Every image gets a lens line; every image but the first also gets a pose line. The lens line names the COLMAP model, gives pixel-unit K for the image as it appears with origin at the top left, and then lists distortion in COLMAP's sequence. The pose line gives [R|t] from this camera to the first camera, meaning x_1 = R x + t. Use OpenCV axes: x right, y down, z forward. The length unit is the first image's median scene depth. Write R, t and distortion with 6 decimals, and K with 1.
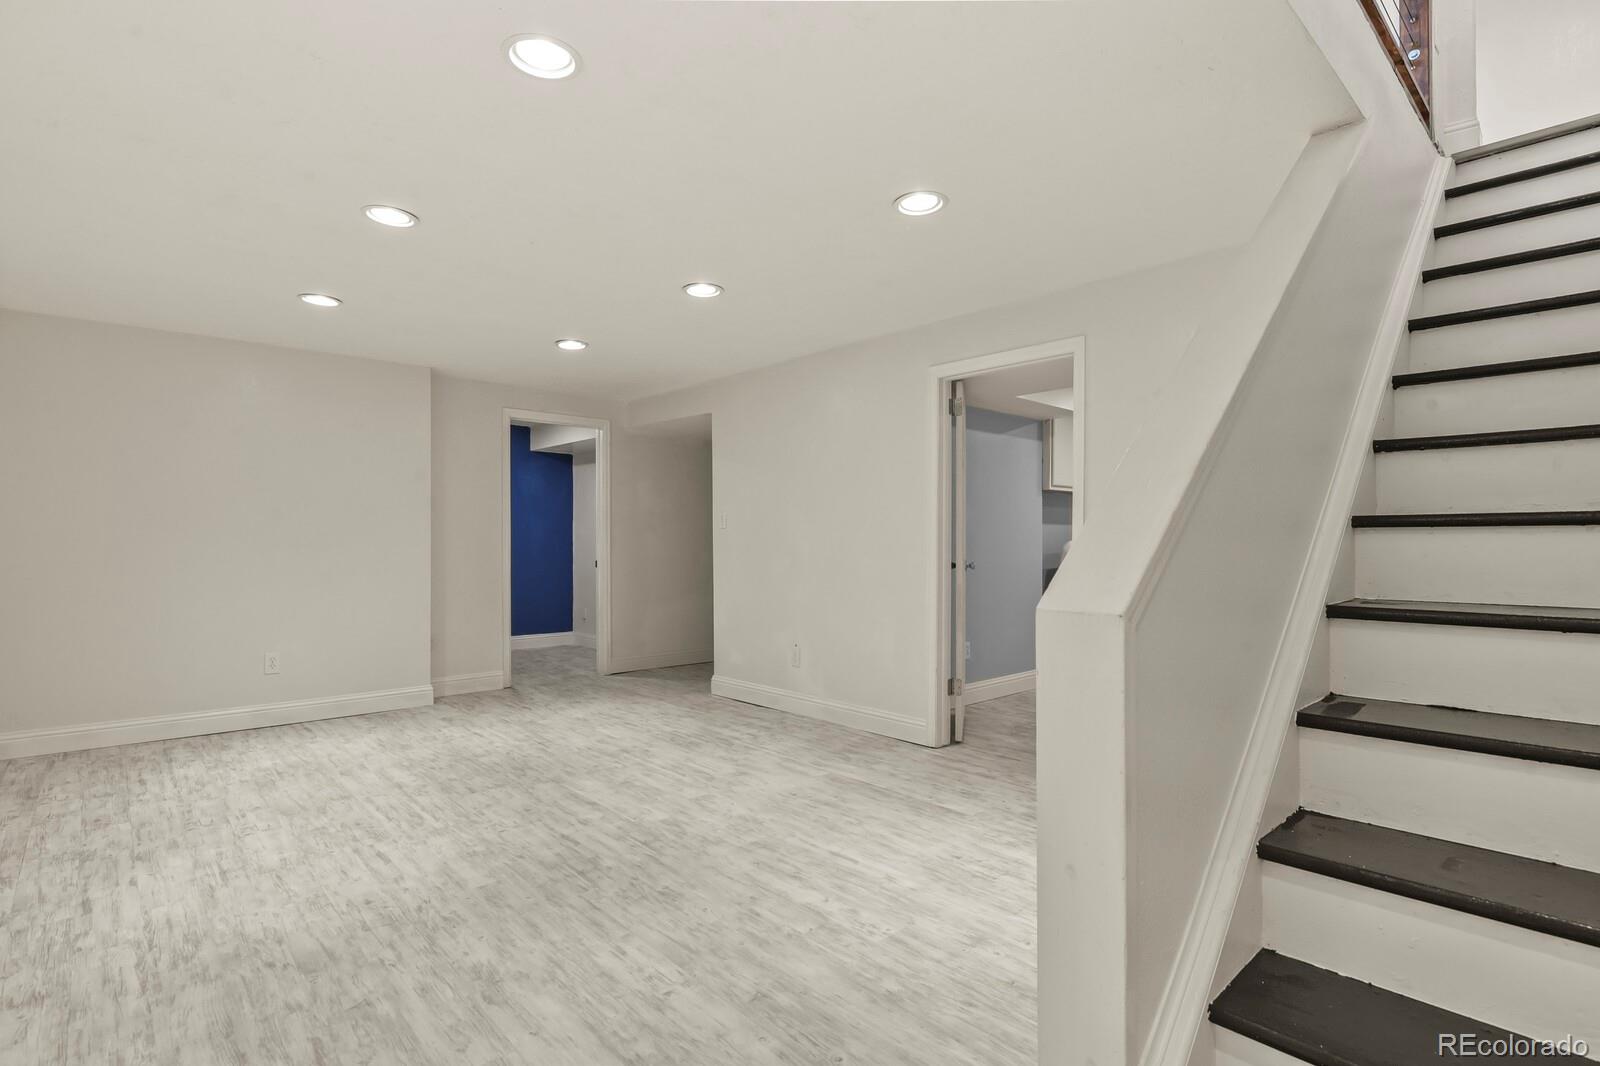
lens RADIAL K [[777.3, 0, 804.6], [0, 777.3, 537.0], [0, 0, 1]] dist [-0.005522, -0.004888]
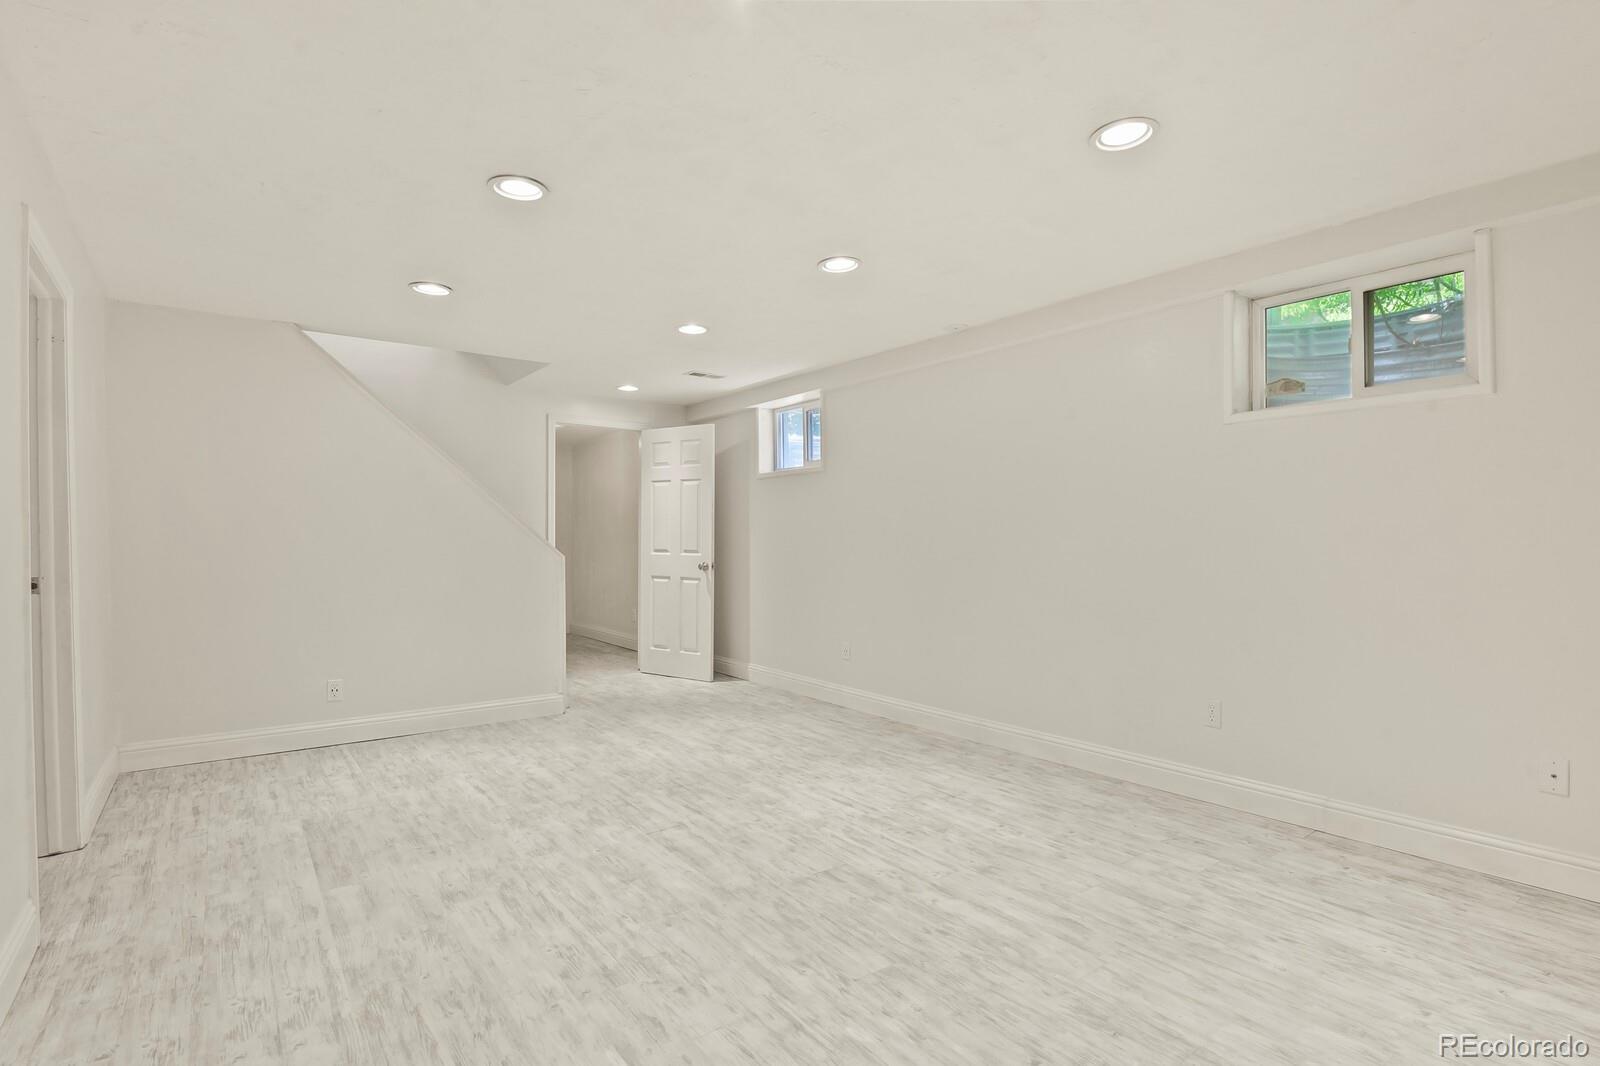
lens RADIAL K [[777.3, 0, 796.1], [0, 777.3, 536.3], [0, 0, 1]] dist [-0.005522, -0.004888]
pose [[-0.994383, 0.002946, 0.105804, -0.515060], [0.002592, 0.999991, -0.003482, 0.002495], [-0.105813, -0.003188, -0.994381, 1.894471]]
